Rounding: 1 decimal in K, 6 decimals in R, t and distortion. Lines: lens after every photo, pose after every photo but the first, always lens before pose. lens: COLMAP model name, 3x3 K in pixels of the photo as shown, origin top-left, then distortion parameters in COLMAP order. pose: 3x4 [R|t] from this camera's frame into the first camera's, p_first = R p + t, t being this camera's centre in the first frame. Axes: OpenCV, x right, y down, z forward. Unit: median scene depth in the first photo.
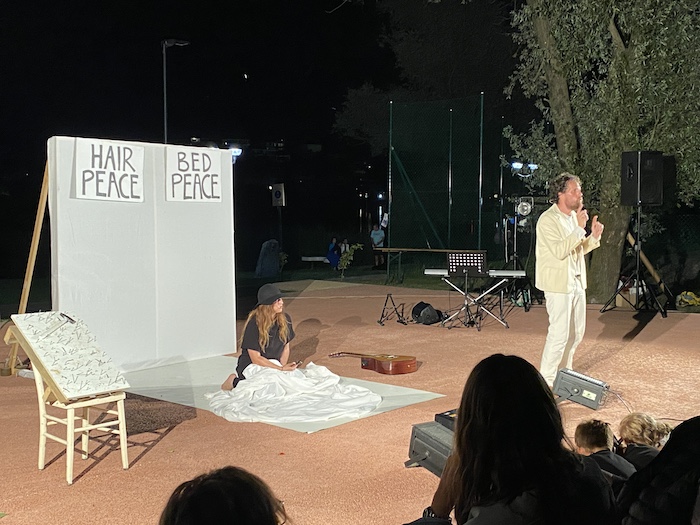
lens RADIAL K [[852.3, 0, 348.9], [0, 852.3, 262.3], [0, 0, 1]] dist [0.093252, 0.000000]
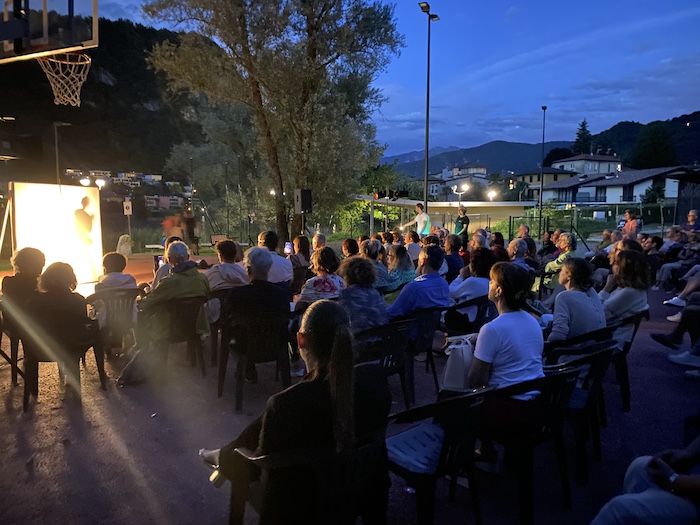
lens RADIAL K [[520.3, 0, 356.2], [0, 520.3, 267.4], [0, 0, 1]] dist [-0.027792, -0.008864]
pose [[0.947903, -0.032970, 0.316848, 0.040775], [0.021840, 0.999015, 0.038617, 0.021591], [-0.317810, -0.029685, 0.947690, -0.298336]]
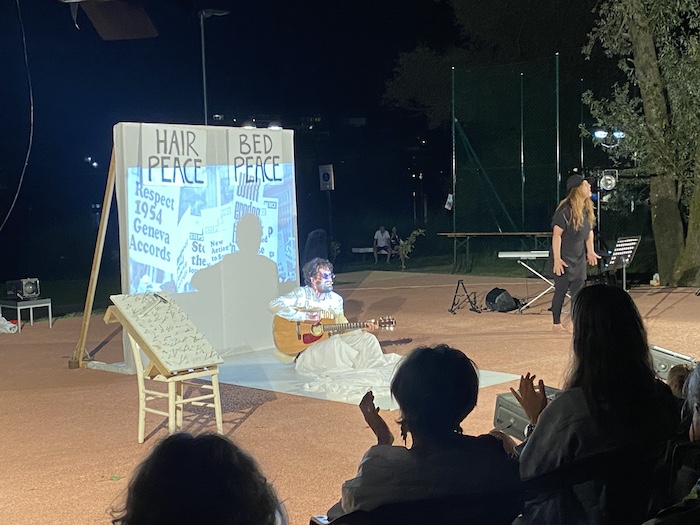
lens RADIAL K [[1011.7, 0, 350.5], [0, 1011.7, 262.0], [0, 0, 1]] dist [0.084633, 0.000000]
pose [[0.998335, -0.027128, -0.050900, -0.014087], [0.027392, 0.999615, 0.004505, 0.009135], [0.050759, -0.005892, 0.998694, -0.090815]]
